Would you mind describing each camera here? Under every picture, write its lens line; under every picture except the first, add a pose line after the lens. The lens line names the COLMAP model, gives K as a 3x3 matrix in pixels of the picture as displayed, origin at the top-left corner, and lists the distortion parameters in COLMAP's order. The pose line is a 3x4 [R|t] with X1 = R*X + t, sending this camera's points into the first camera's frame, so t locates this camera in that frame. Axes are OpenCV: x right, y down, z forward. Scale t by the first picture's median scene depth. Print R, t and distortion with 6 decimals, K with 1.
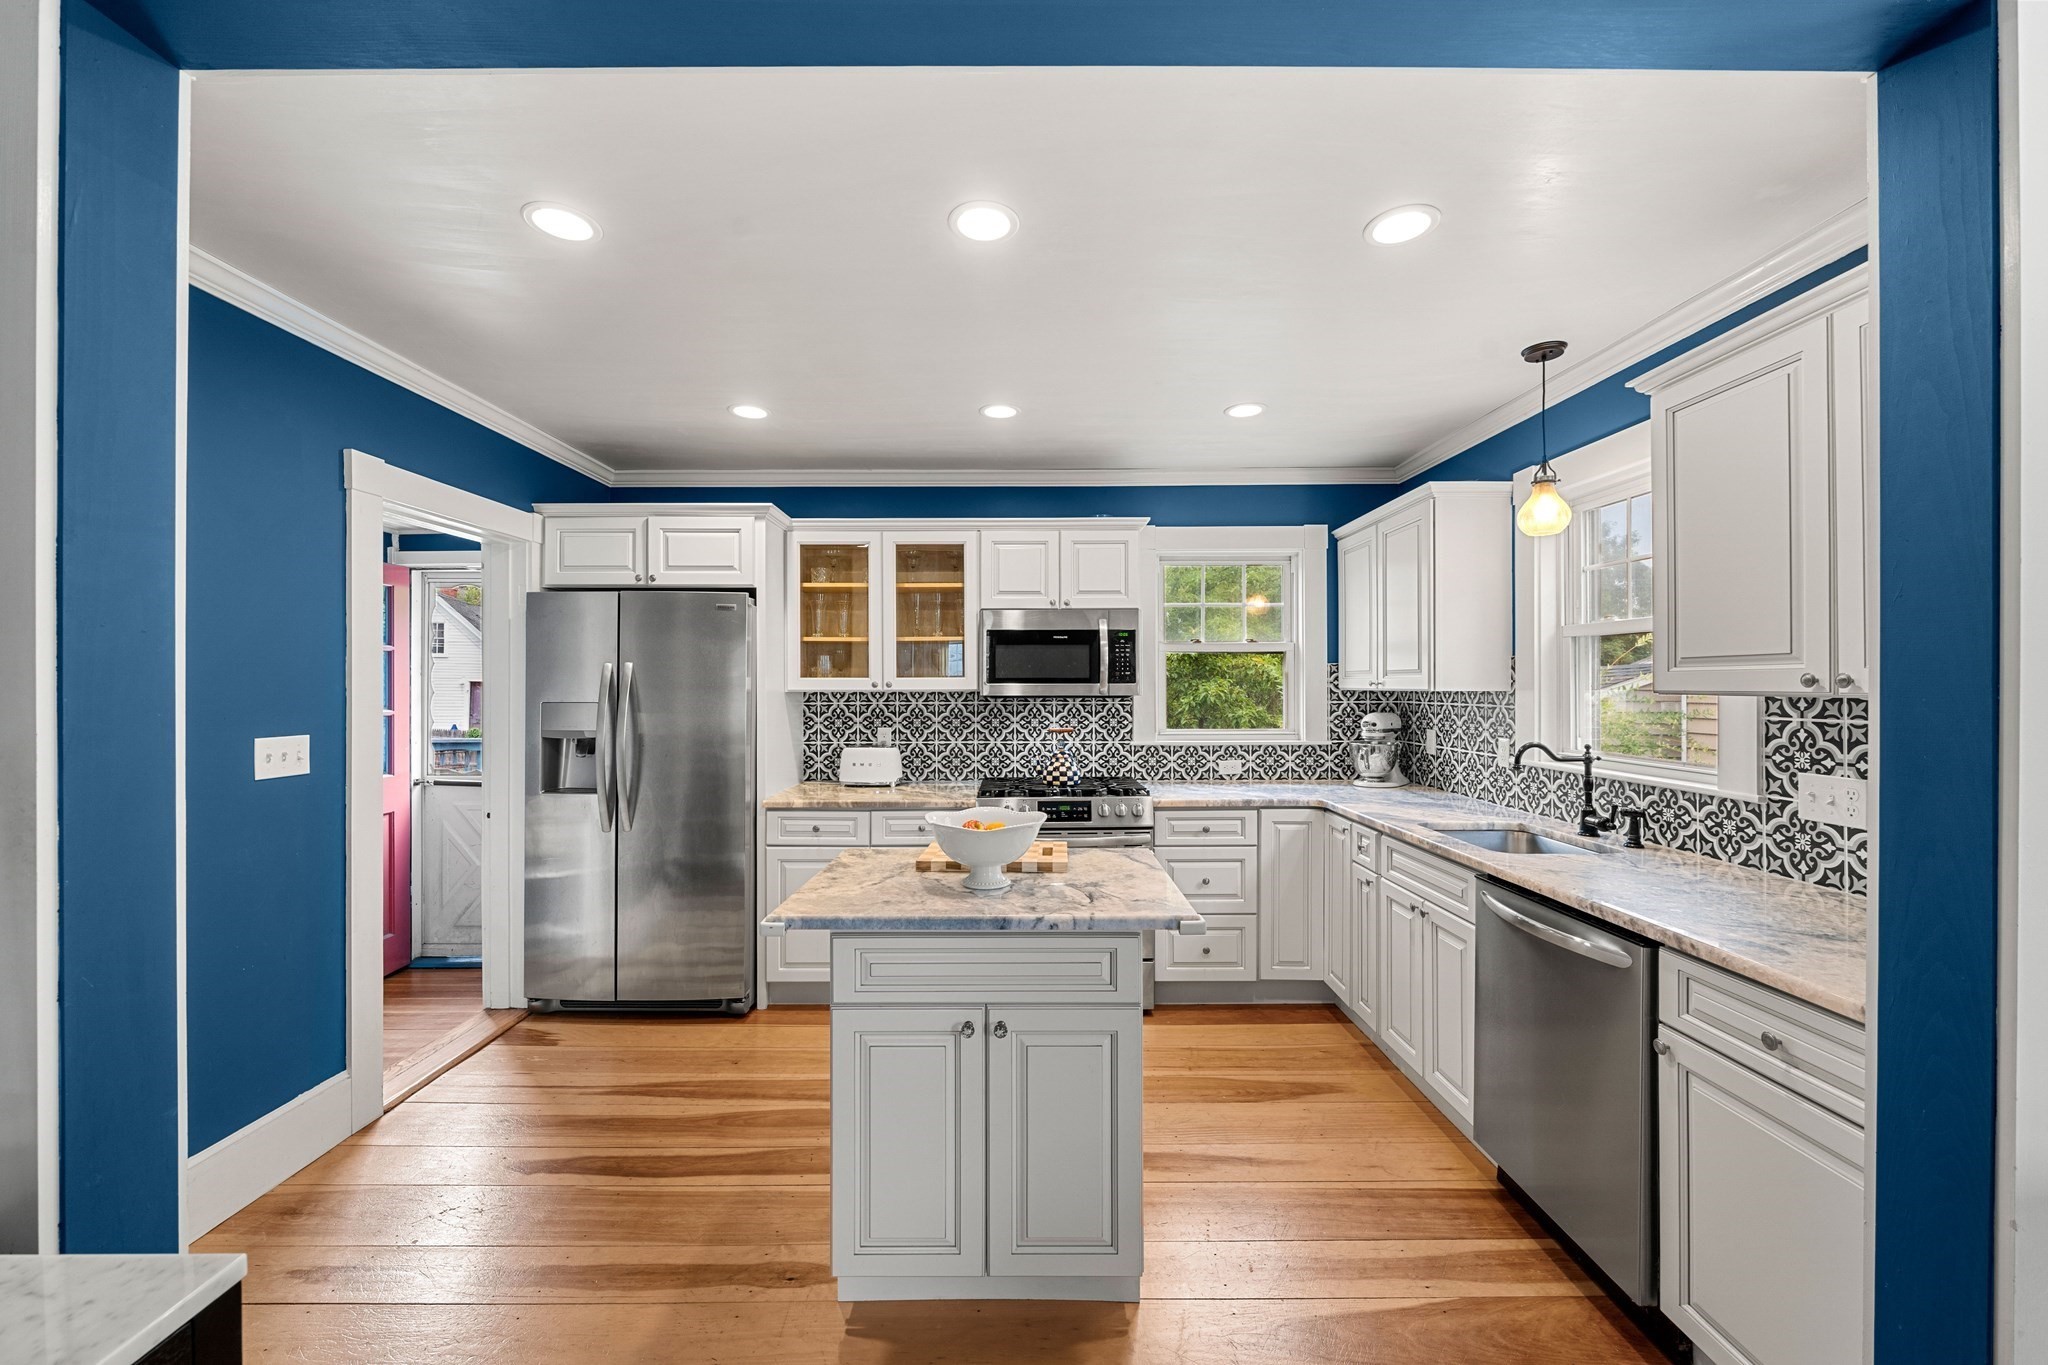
lens RADIAL K [[775.6, 0, 1018.5], [0, 775.6, 682.6], [0, 0, 1]] dist [-0.001472, -0.000221]
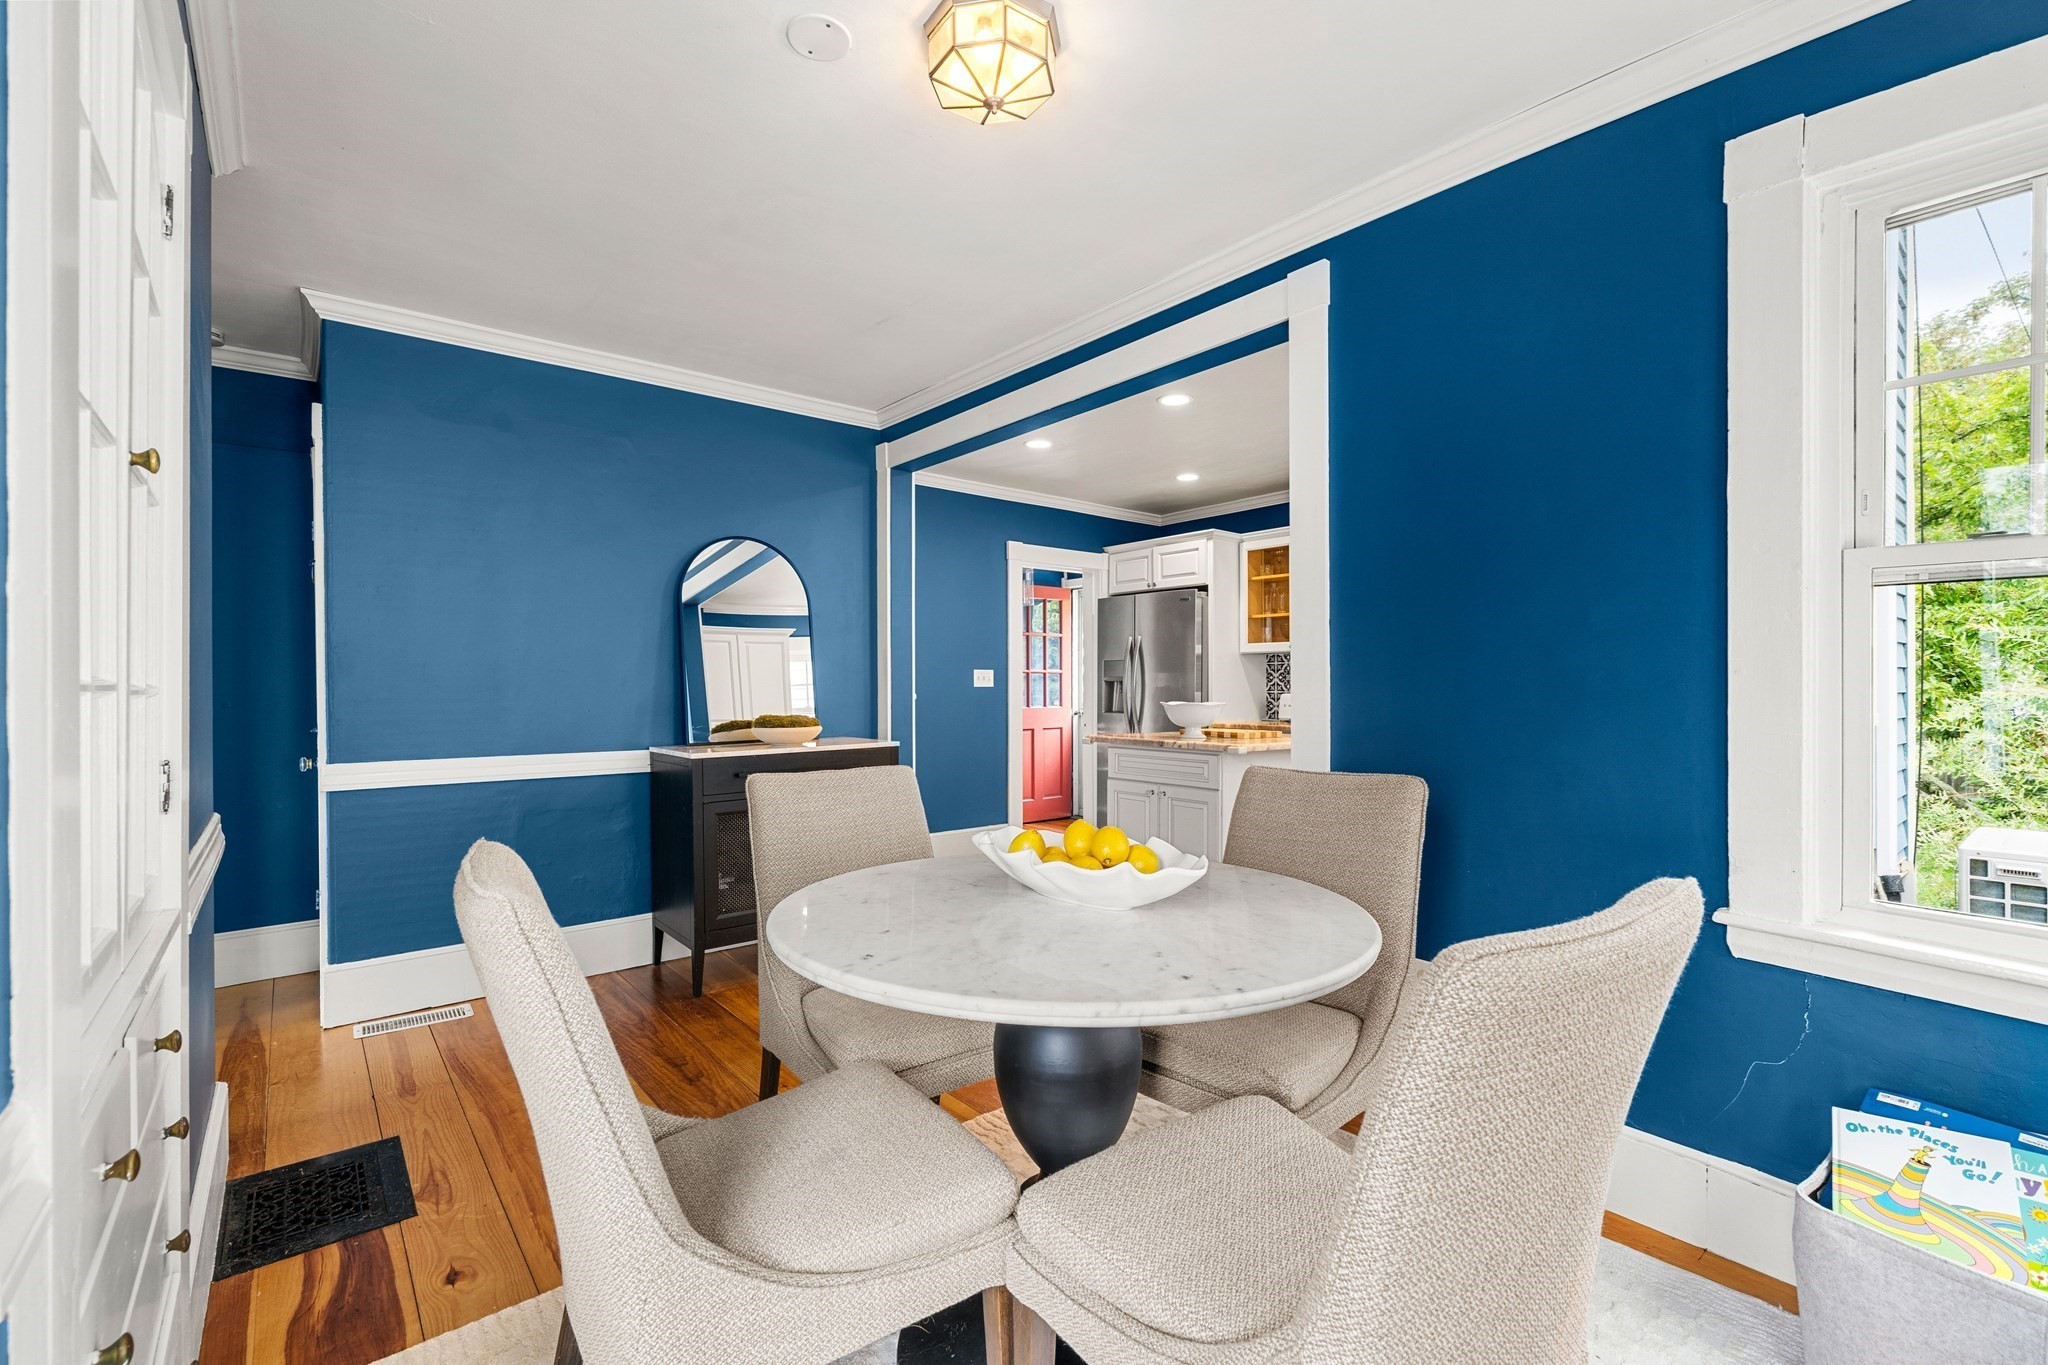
lens RADIAL K [[875.5, 0, 1024.0], [0, 875.5, 682.5], [0, 0, 1]] dist [0.000707, 0.000052]
pose [[0.638029, -0.000873, -0.770012, 0.783934], [0.000959, 0.999999, -0.000339, 0.073695], [0.770012, -0.000522, 0.638029, -0.399412]]
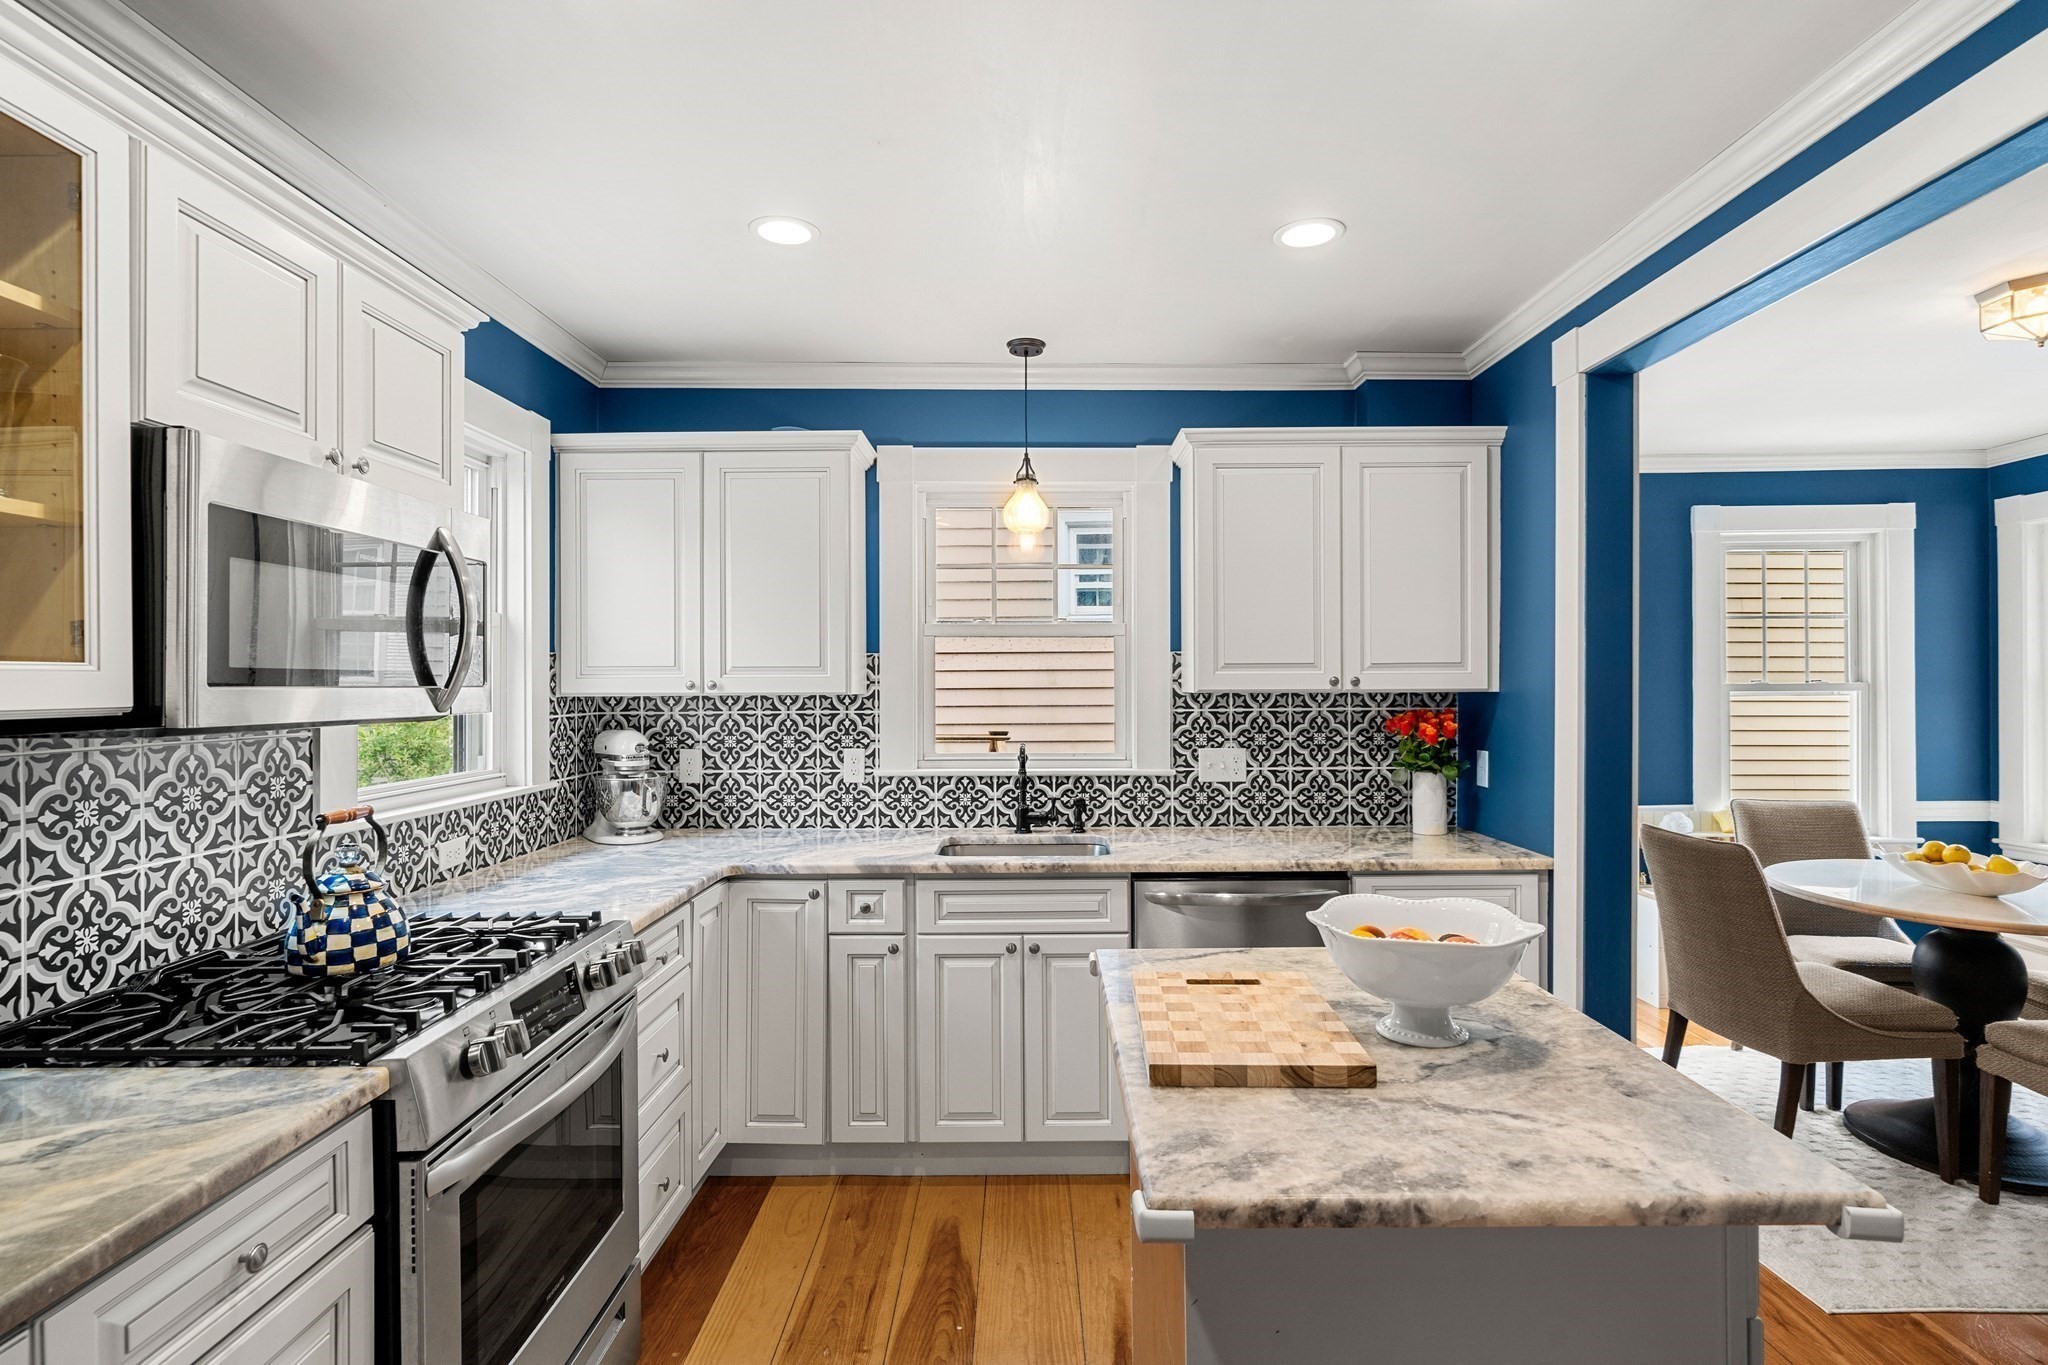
lens RADIAL K [[1022.6, 0, 1016.5], [0, 1022.6, 687.2], [0, 0, 1]] dist [0.000091, -0.000101]
pose [[0.000176, -0.002826, 0.999996, -0.463628], [0.002178, 0.999994, 0.002826, 0.000678], [-0.999998, 0.002178, 0.000182, 0.756824]]
